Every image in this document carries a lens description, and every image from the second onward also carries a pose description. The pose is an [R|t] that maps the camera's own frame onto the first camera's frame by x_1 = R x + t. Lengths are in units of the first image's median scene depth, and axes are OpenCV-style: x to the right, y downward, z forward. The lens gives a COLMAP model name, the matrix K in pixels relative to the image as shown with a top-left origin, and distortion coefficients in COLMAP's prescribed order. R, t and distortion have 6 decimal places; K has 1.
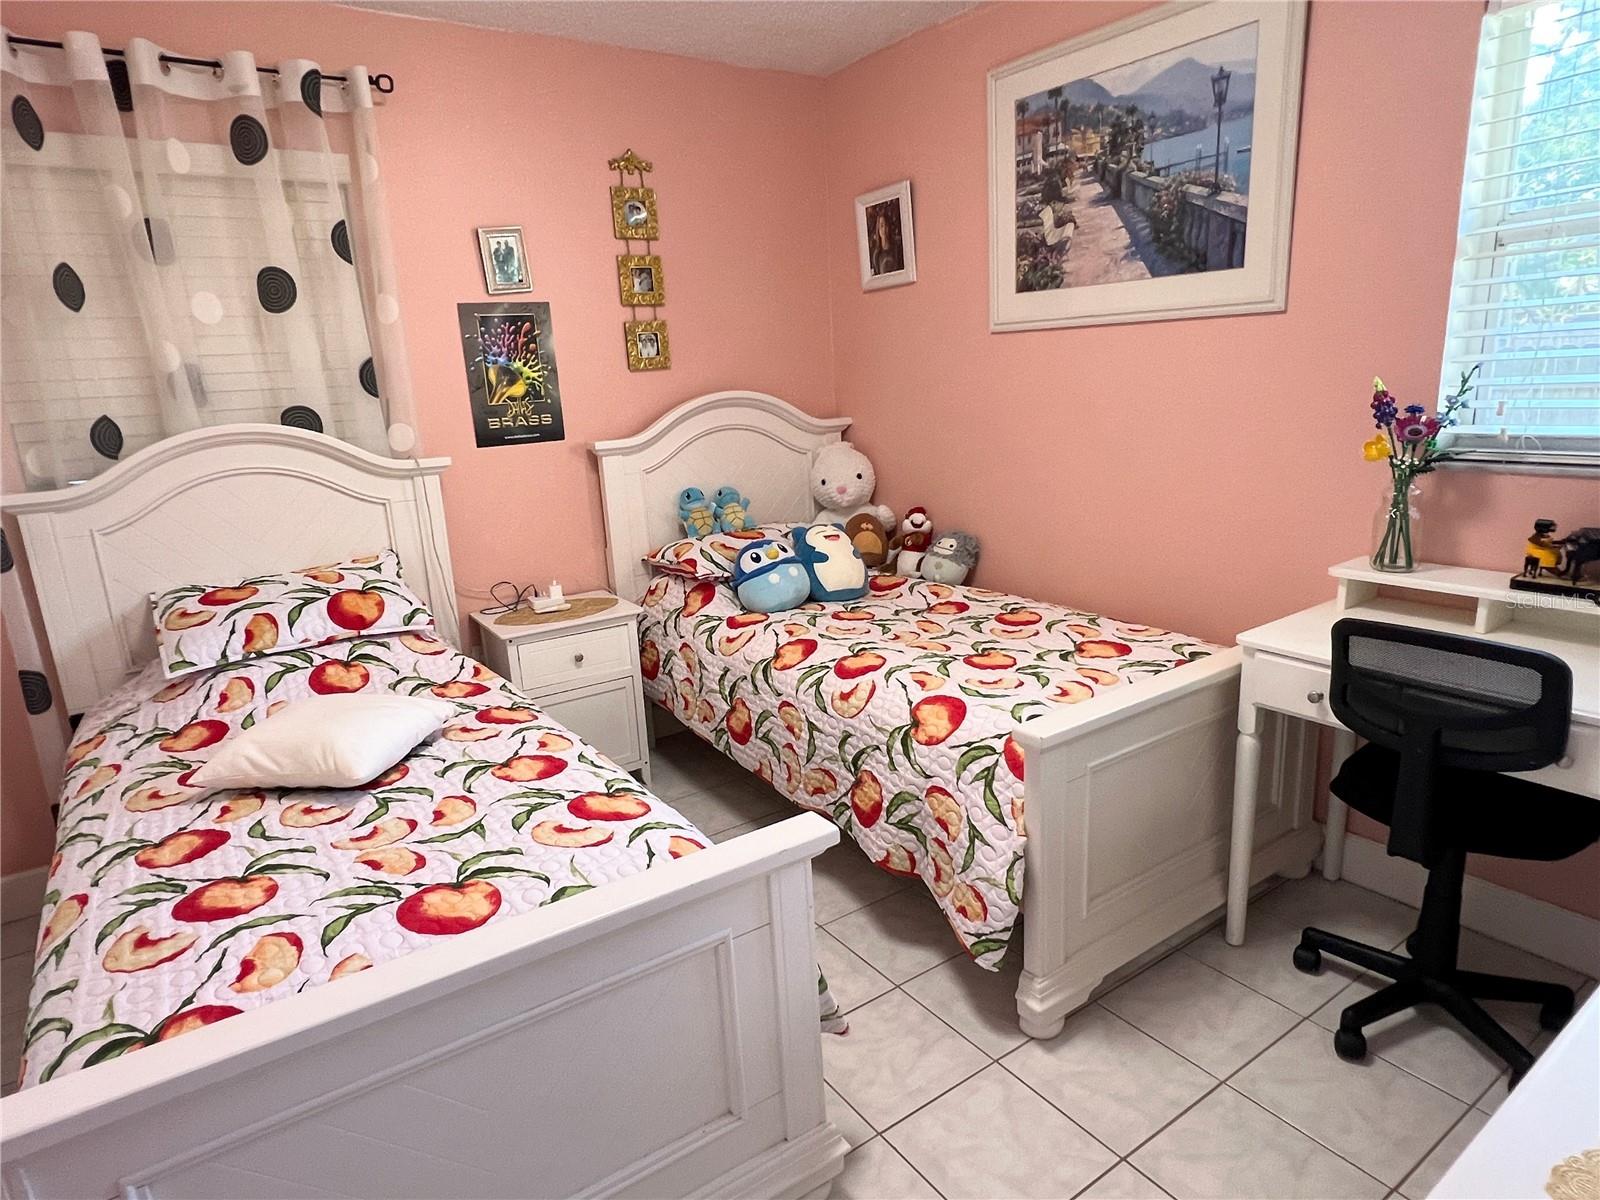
lens RADIAL K [[925.7, 0, 788.8], [0, 925.7, 612.1], [0, 0, 1]] dist [-0.002914, -0.000527]
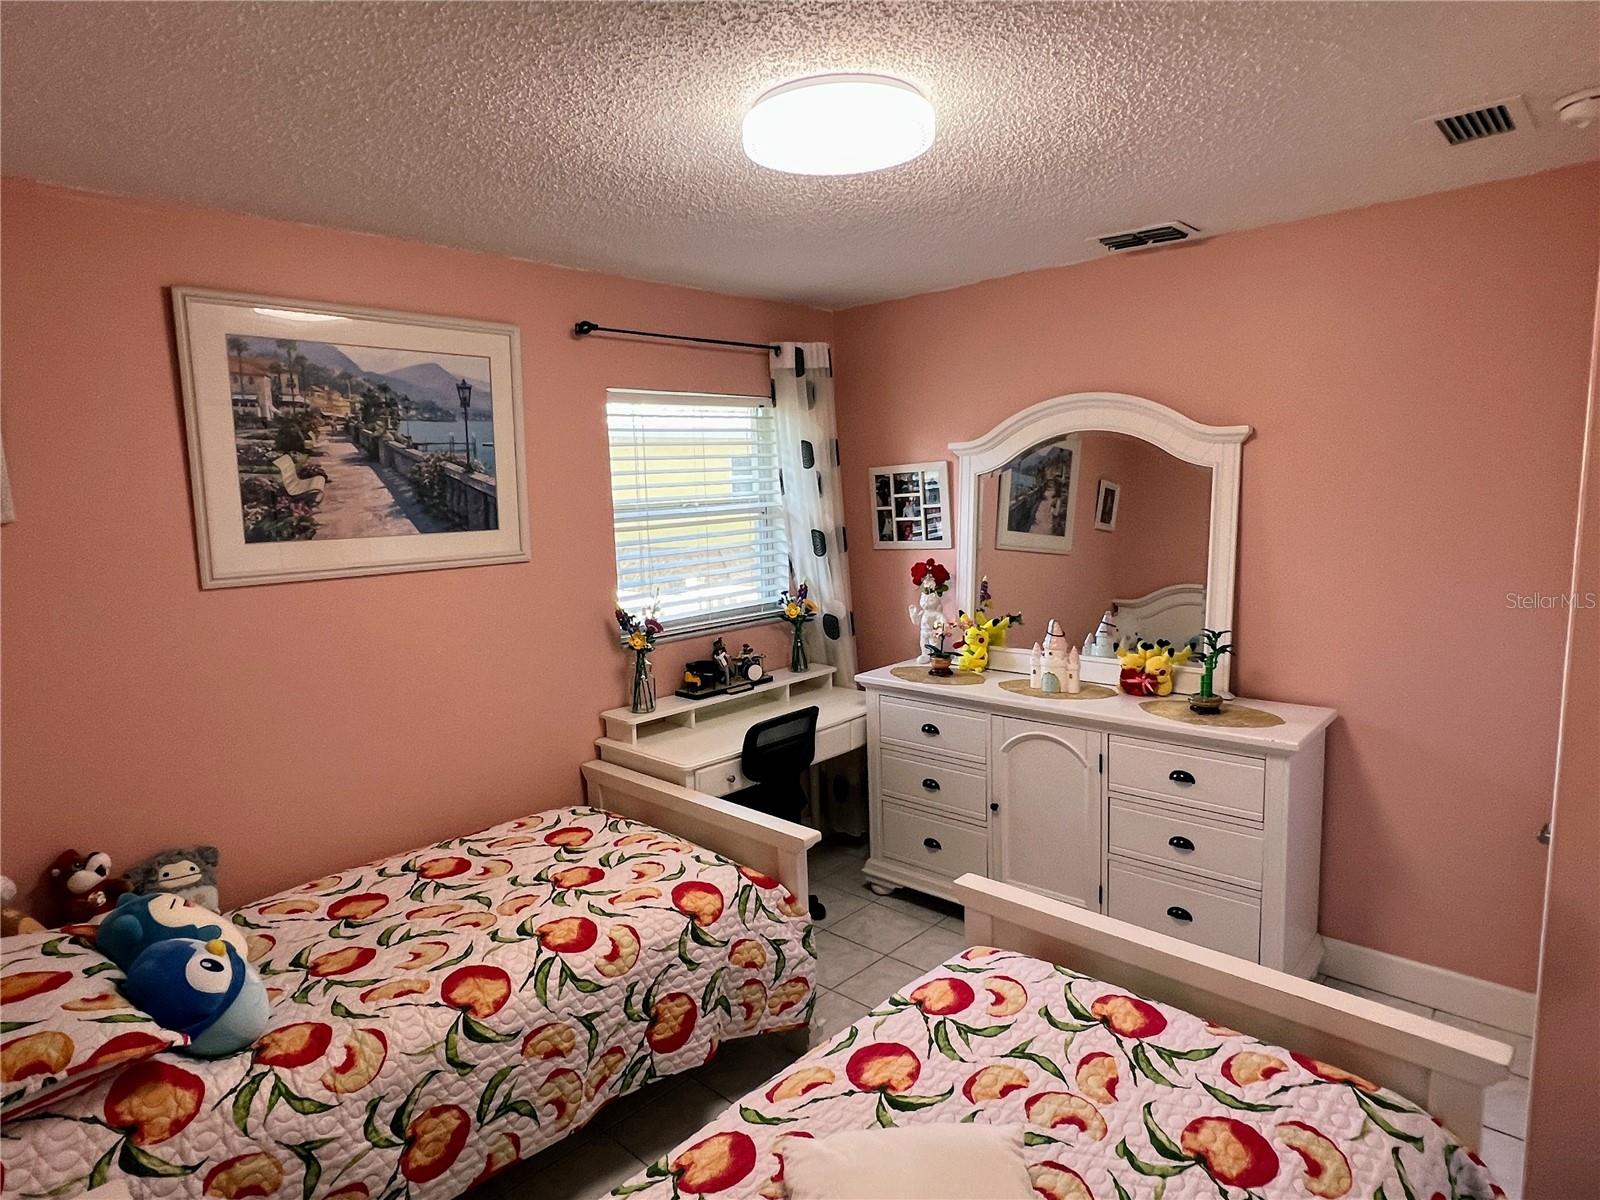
lens RADIAL K [[939.2, 0, 794.4], [0, 939.2, 607.5], [0, 0, 1]] dist [0.000224, 0.001102]
pose [[-0.210939, -0.077151, 0.974450, -0.843283], [0.286704, 0.948154, 0.137132, -0.310297], [-0.934508, 0.308305, -0.177883, 0.826569]]
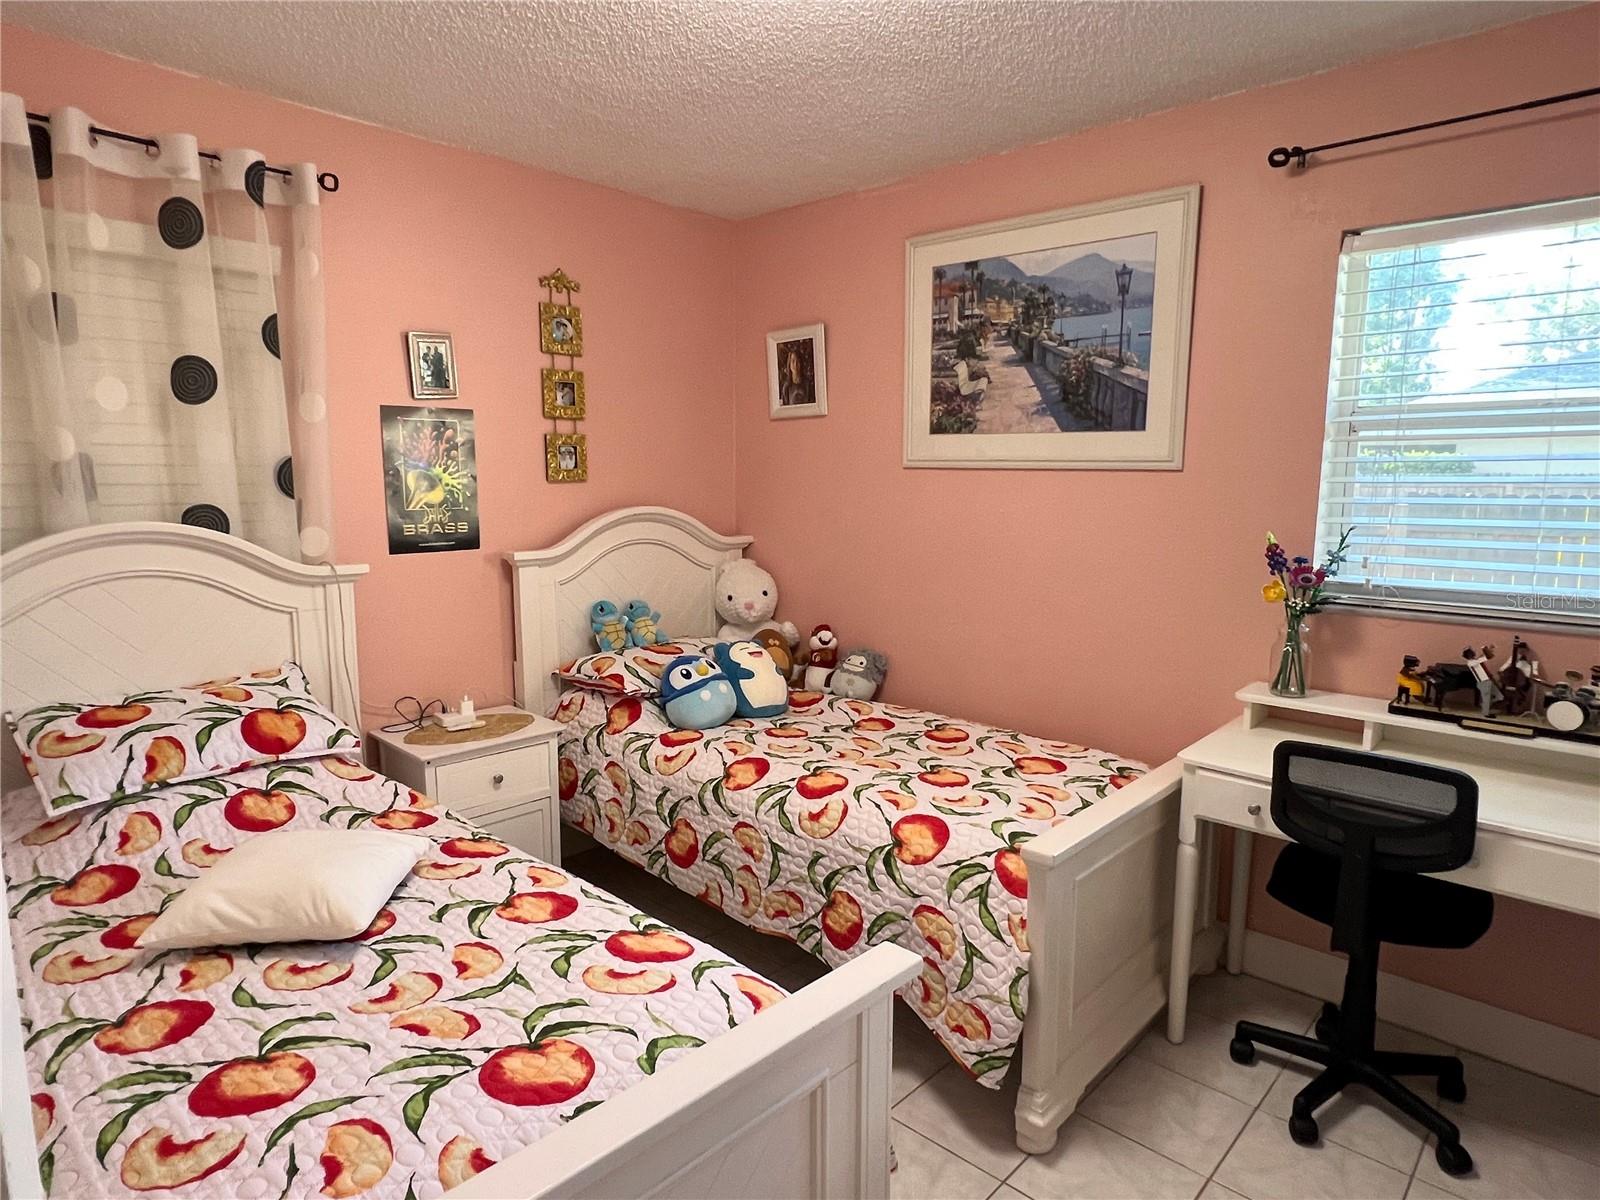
lens RADIAL K [[925.7, 0, 788.8], [0, 925.7, 612.1], [0, 0, 1]] dist [-0.002914, -0.000527]
pose [[0.974125, 0.023792, 0.224754, -0.186099], [0.001200, 0.993885, -0.110409, -0.018204], [-0.226007, 0.107822, 0.968140, 0.003200]]
